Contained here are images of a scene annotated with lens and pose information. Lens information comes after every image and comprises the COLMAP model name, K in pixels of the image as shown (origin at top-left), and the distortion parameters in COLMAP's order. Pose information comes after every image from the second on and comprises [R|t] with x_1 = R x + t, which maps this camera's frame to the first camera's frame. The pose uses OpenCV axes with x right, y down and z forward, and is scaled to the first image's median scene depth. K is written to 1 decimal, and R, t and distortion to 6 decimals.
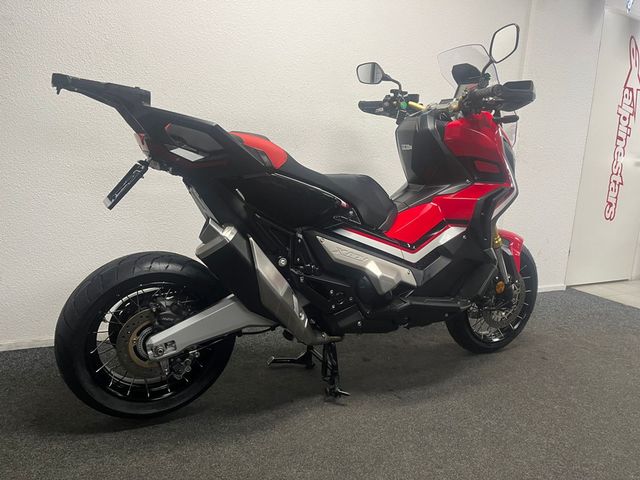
lens RADIAL K [[484.0, 0, 320.7], [0, 484.0, 235.3], [0, 0, 1]] dist [0.036316, -0.024768]
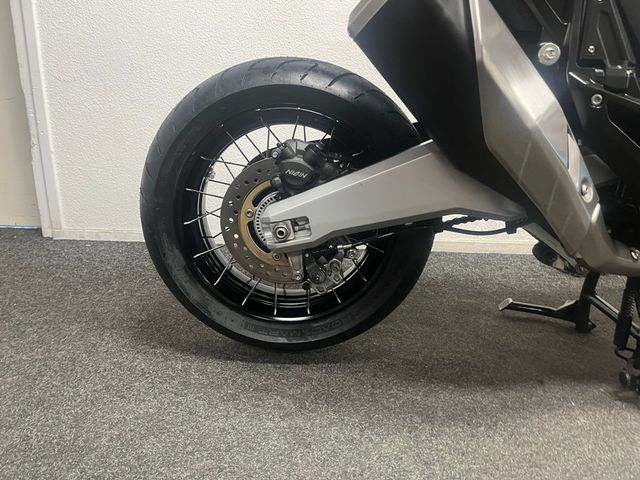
lens RADIAL K [[484.0, 0, 318.4], [0, 484.0, 237.5], [0, 0, 1]] dist [0.036316, -0.024768]
pose [[0.870744, 0.094125, -0.482645, -0.033044], [-0.053754, 0.993847, 0.096841, 0.176119], [0.488790, -0.058380, 0.870446, 0.515175]]
